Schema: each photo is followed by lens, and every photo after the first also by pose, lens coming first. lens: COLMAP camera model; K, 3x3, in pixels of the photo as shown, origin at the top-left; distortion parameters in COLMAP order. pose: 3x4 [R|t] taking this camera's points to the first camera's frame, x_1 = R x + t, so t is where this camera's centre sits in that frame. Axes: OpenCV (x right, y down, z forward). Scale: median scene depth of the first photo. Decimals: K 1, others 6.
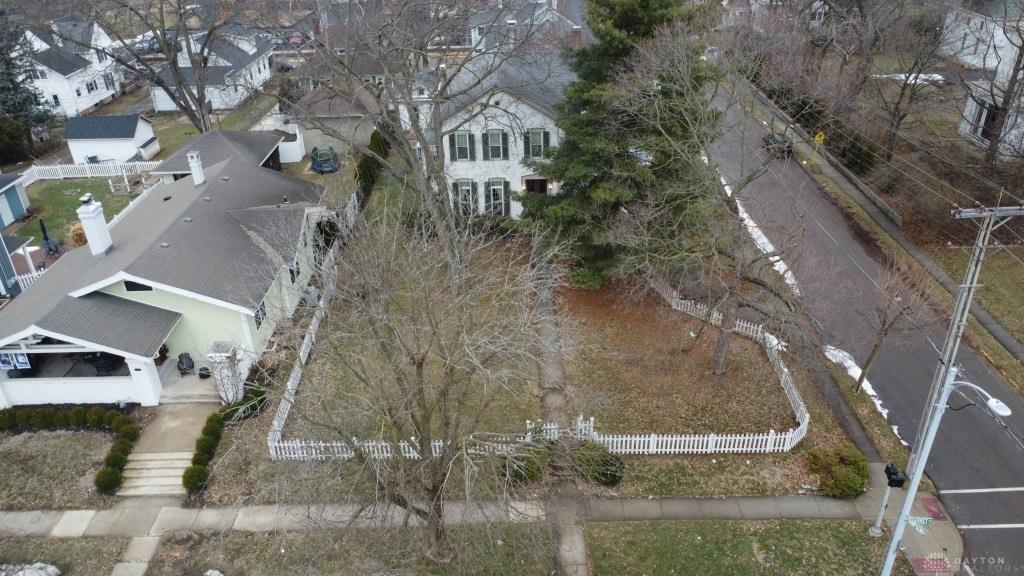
lens RADIAL K [[763.3, 0, 509.9], [0, 763.3, 290.0], [0, 0, 1]] dist [0.012825, -0.000969]
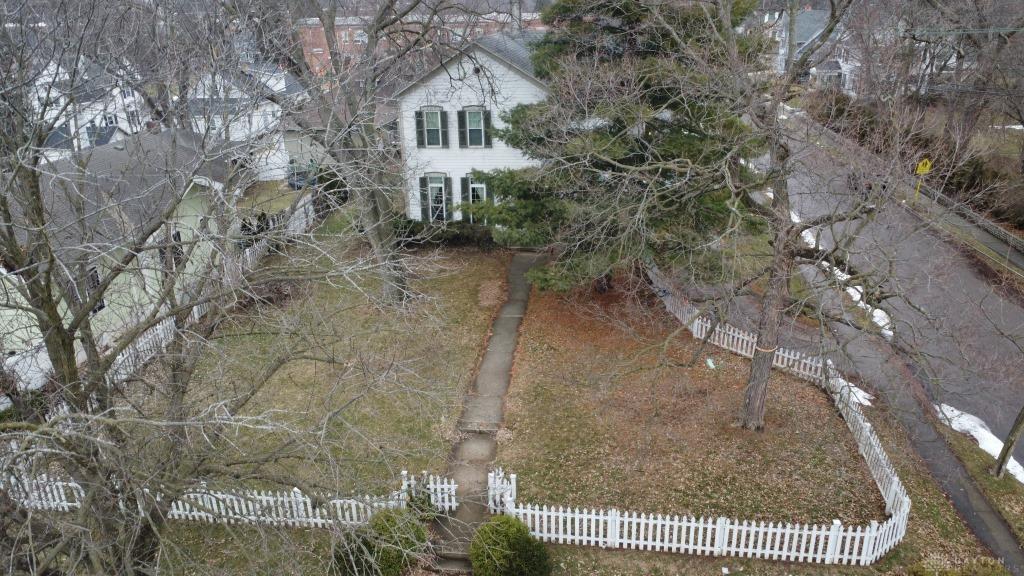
lens RADIAL K [[763.3, 0, 509.9], [0, 763.3, 290.0], [0, 0, 1]] dist [0.012825, -0.000969]
pose [[0.992099, 0.049231, -0.115393, 0.158132], [-0.065315, 0.987990, -0.140032, 0.106296], [0.107113, 0.146463, 0.983400, 0.395735]]
